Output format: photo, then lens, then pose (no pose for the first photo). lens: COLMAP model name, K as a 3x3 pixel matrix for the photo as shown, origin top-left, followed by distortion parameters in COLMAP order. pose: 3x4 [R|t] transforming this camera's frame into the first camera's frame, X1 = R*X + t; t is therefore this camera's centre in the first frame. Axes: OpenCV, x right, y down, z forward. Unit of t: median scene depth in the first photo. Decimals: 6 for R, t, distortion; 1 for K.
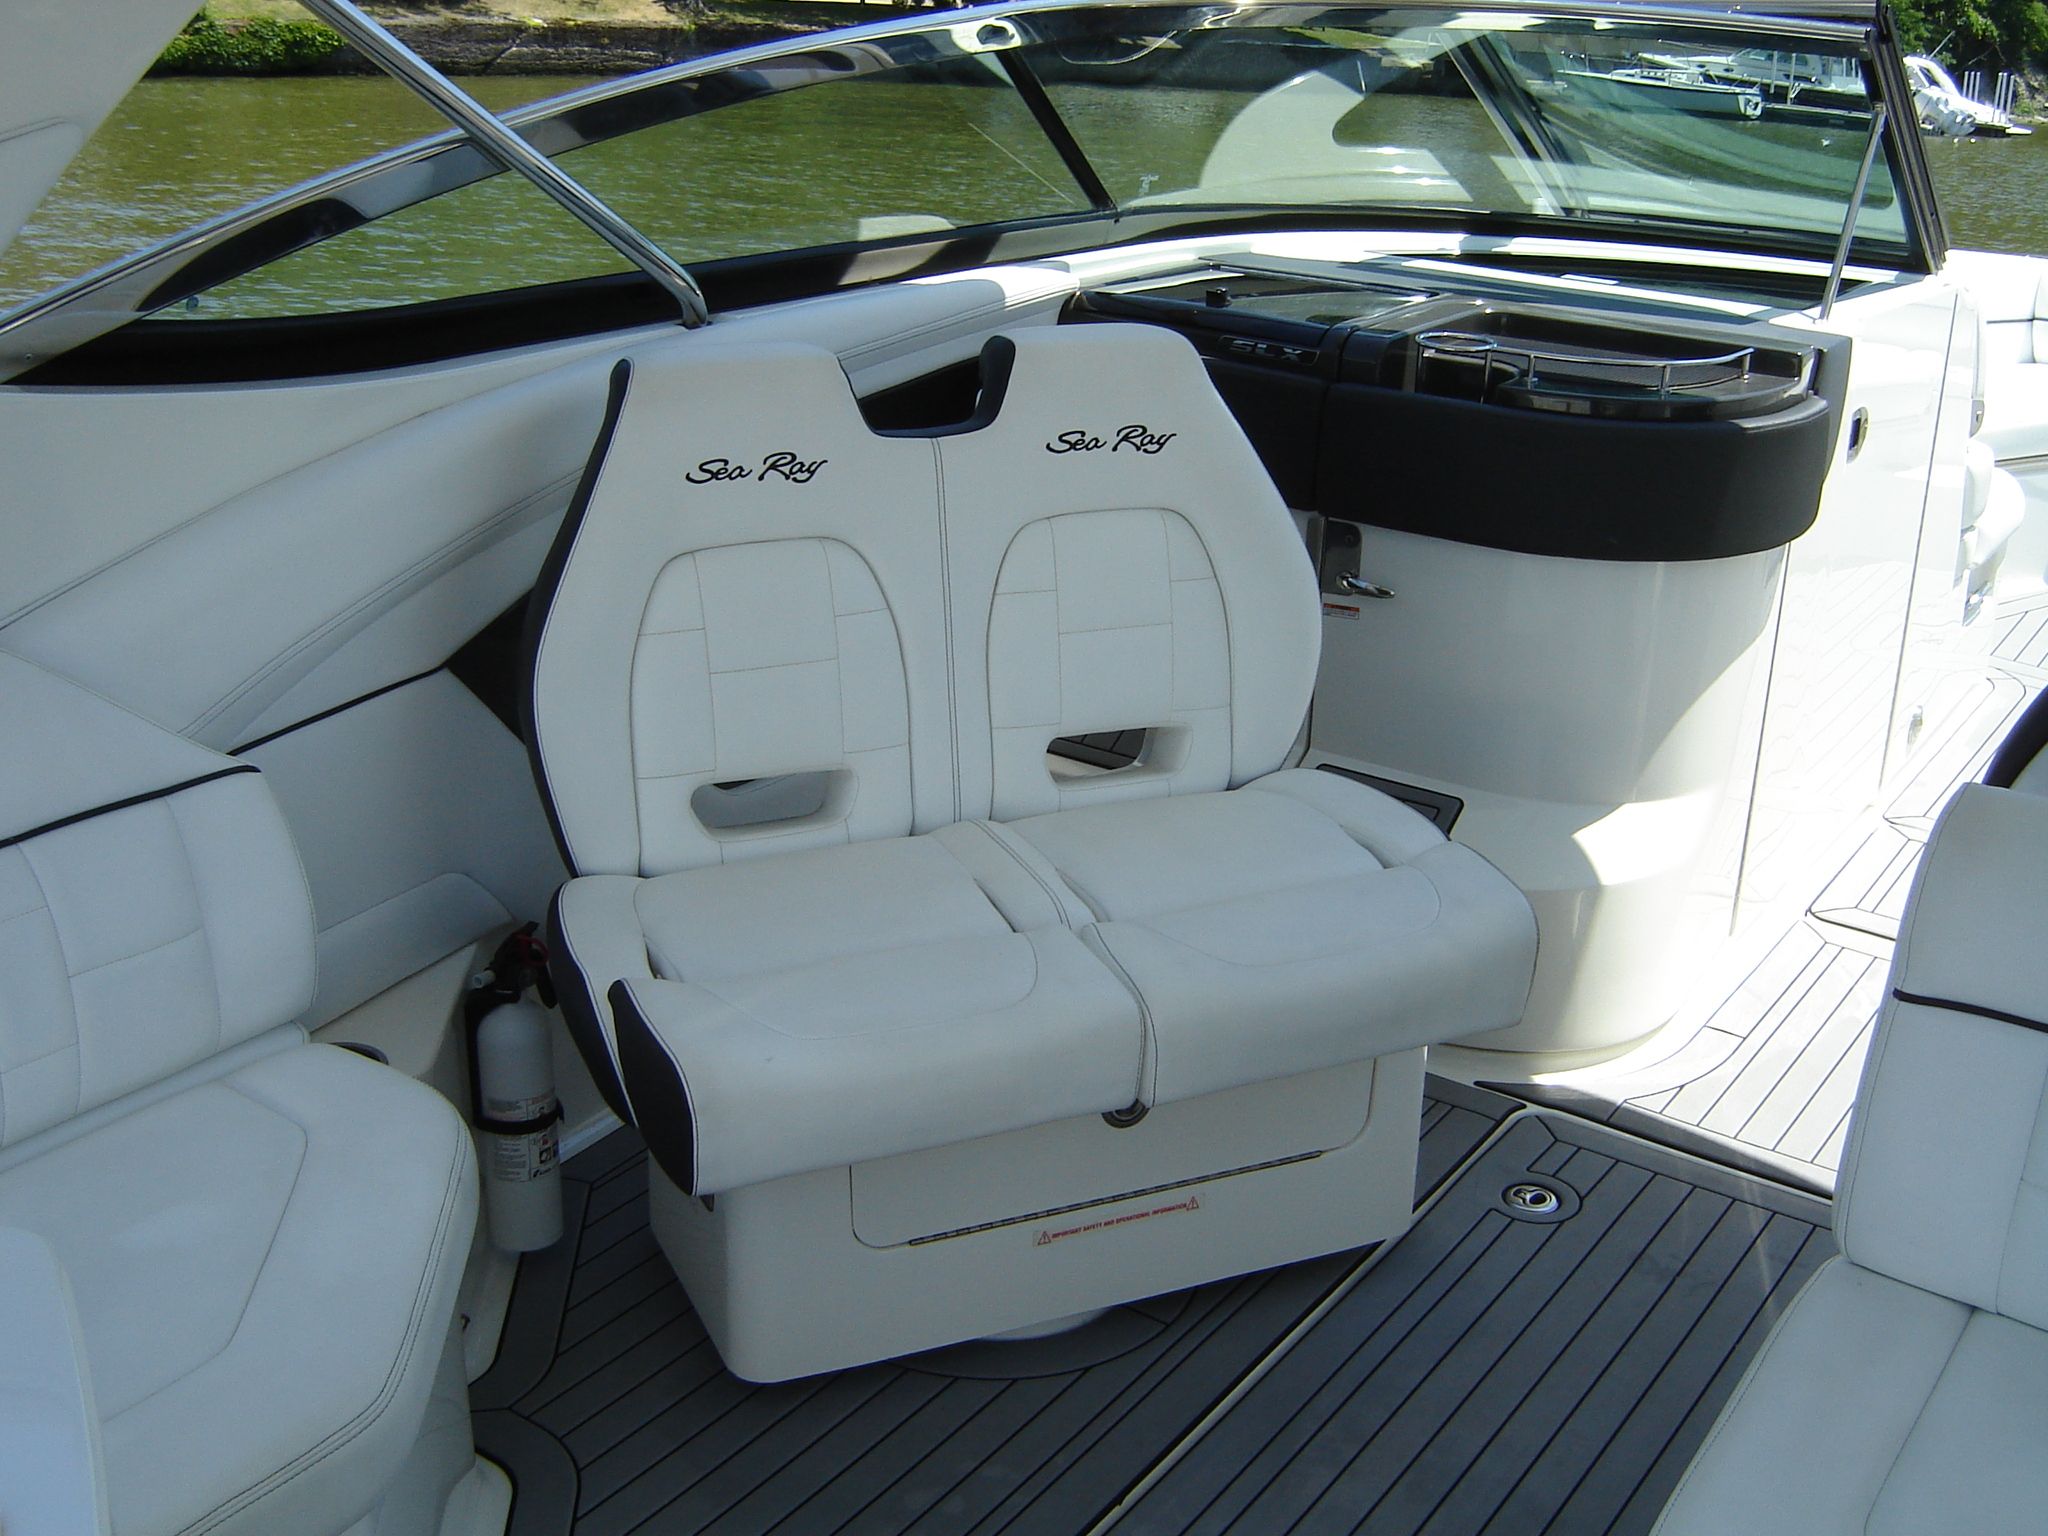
lens RADIAL K [[2289.8, 0, 1024.0], [0, 2289.8, 768.0], [0, 0, 1]] dist [-0.111909, -0.036094]
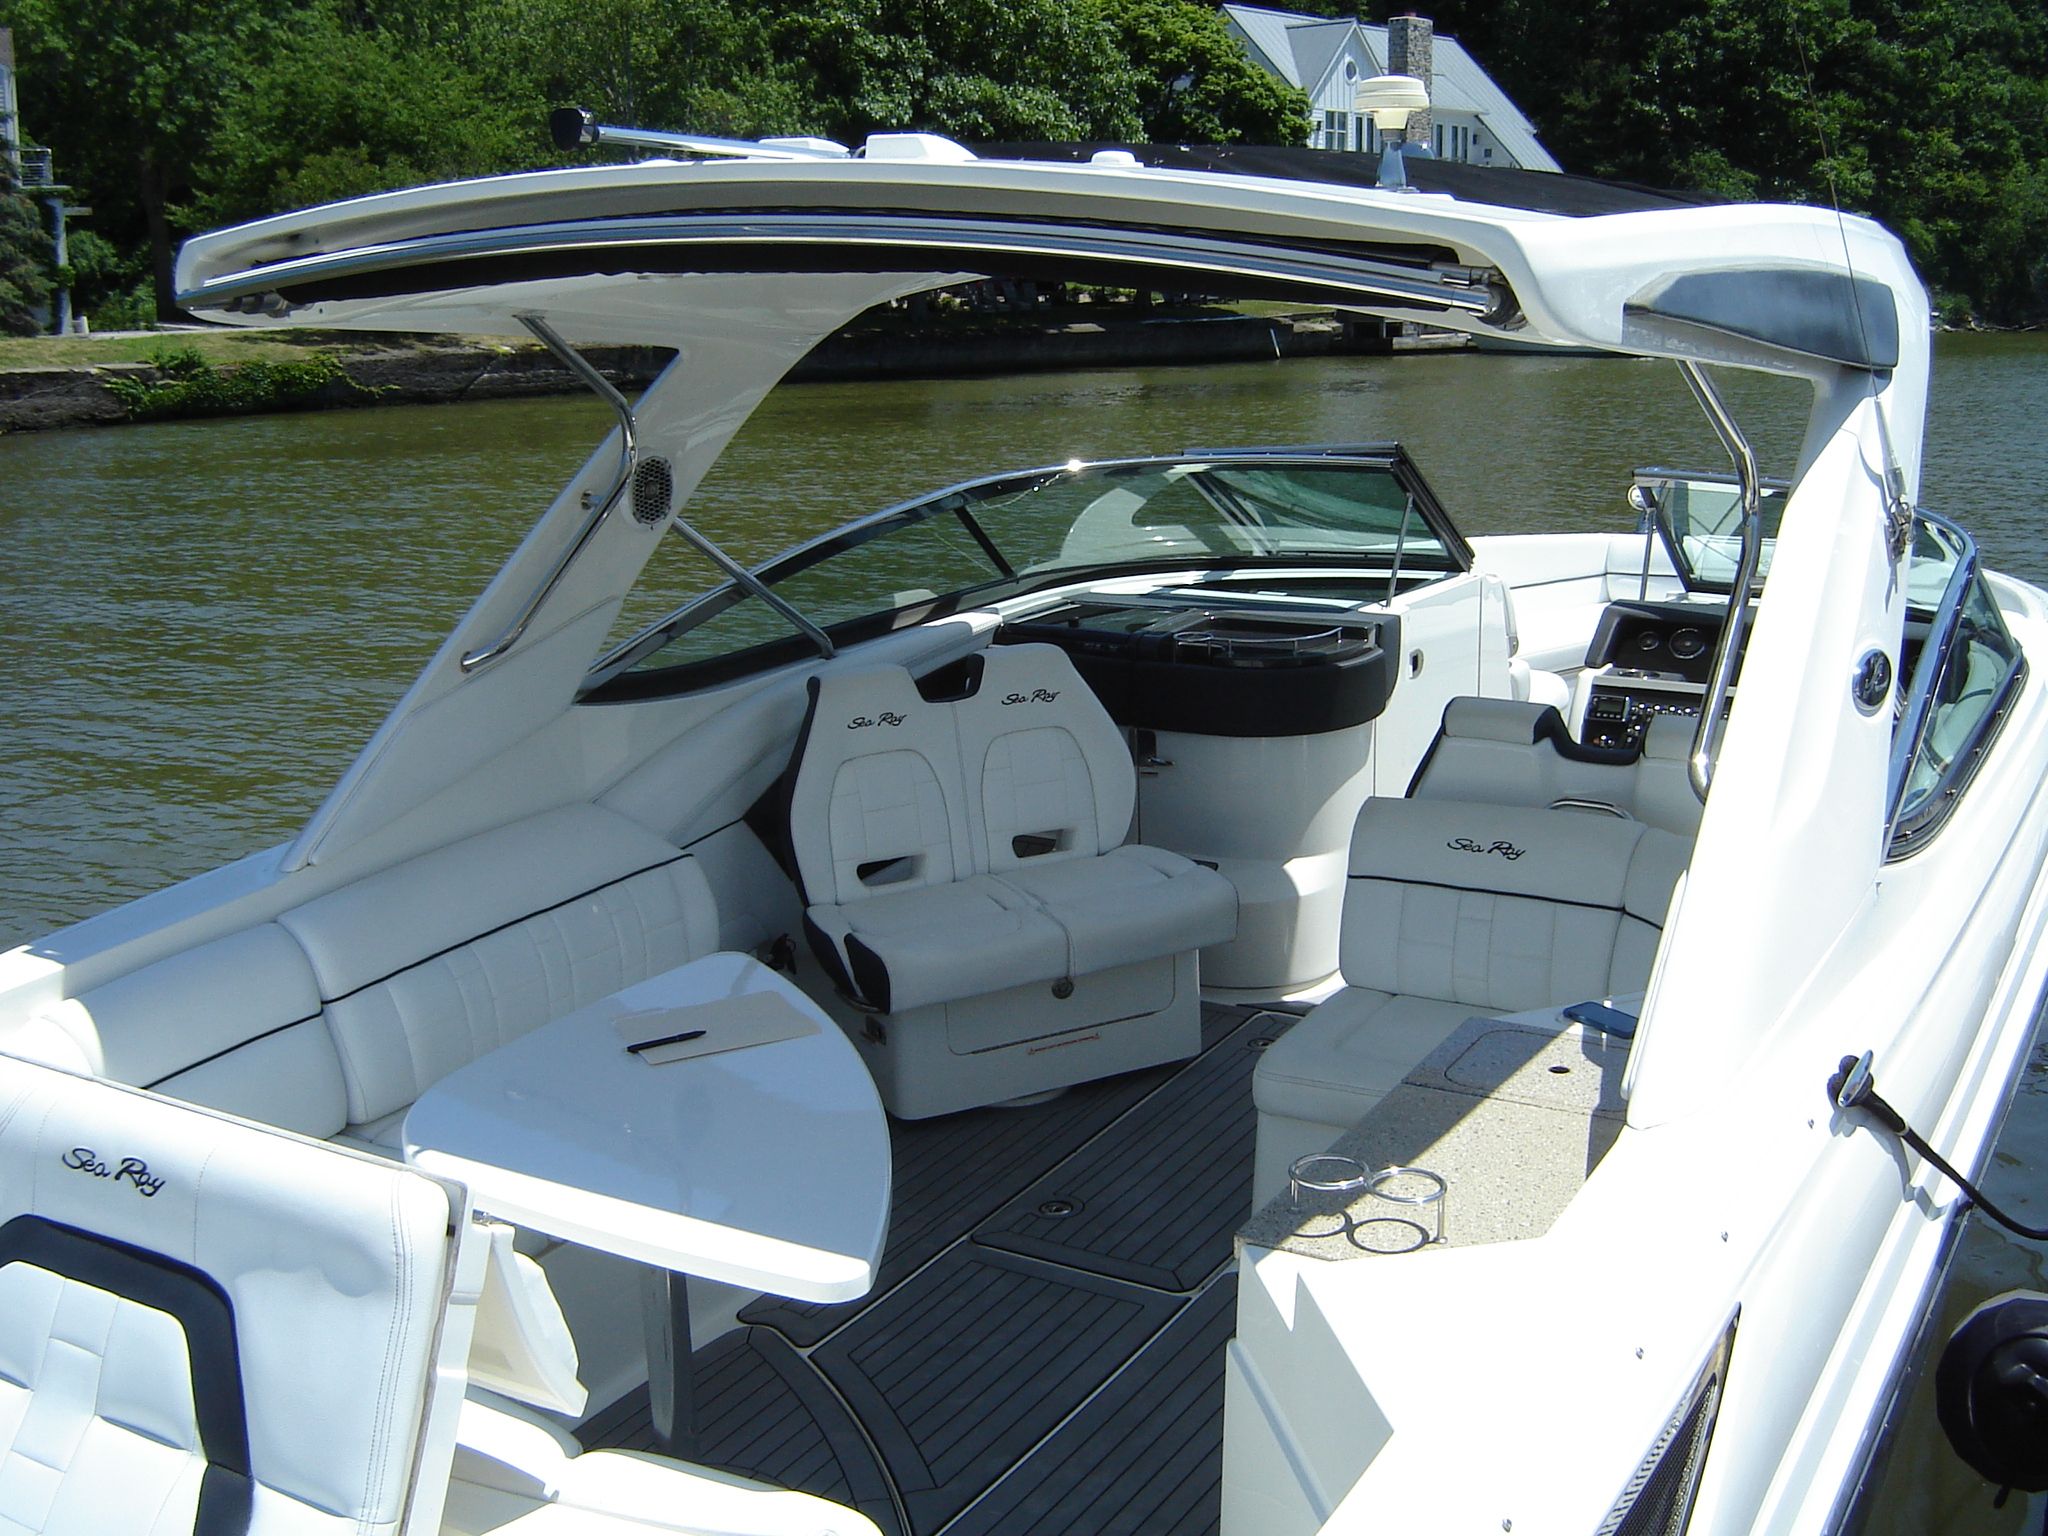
lens RADIAL K [[2289.8, 0, 1024.0], [0, 2289.8, 768.0], [0, 0, 1]] dist [-0.111909, -0.036094]
pose [[0.995769, -0.074192, 0.054219, -0.084416], [0.079912, 0.990452, -0.112333, 0.155191], [-0.045367, 0.116190, 0.992190, -1.068180]]
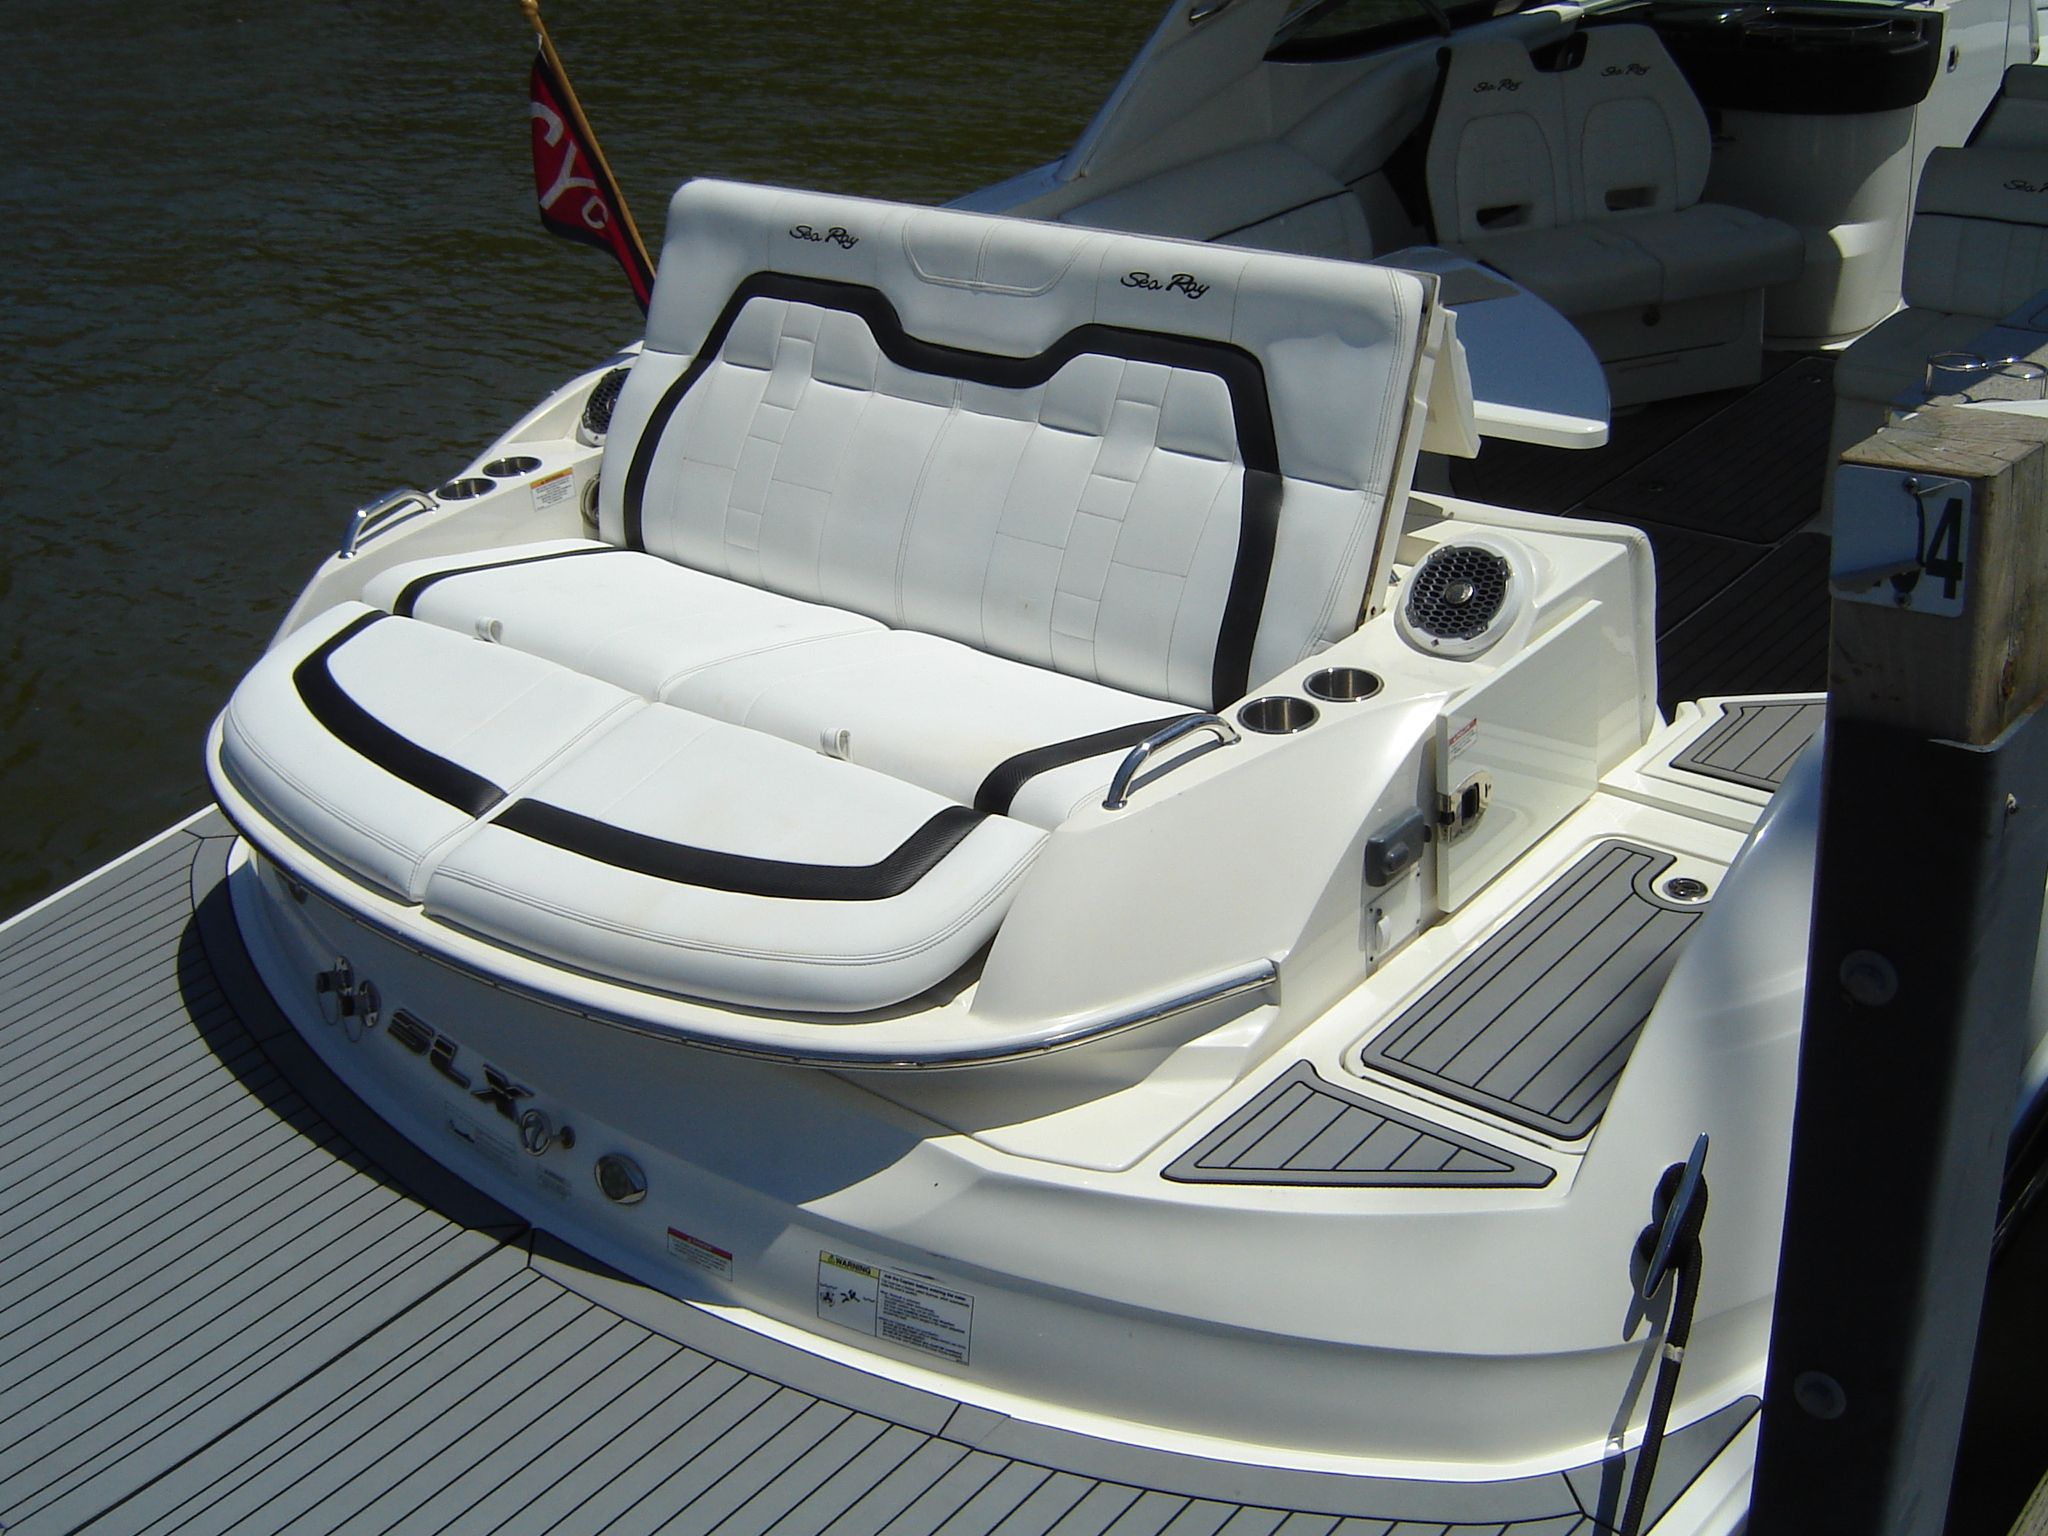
lens RADIAL K [[2289.8, 0, 1024.0], [0, 2289.8, 768.0], [0, 0, 1]] dist [-0.111909, -0.036094]
pose [[0.991171, -0.041996, -0.125763, -0.314595], [0.054354, 0.993847, 0.096507, 0.320295], [0.120937, -0.102491, 0.987355, -1.481121]]
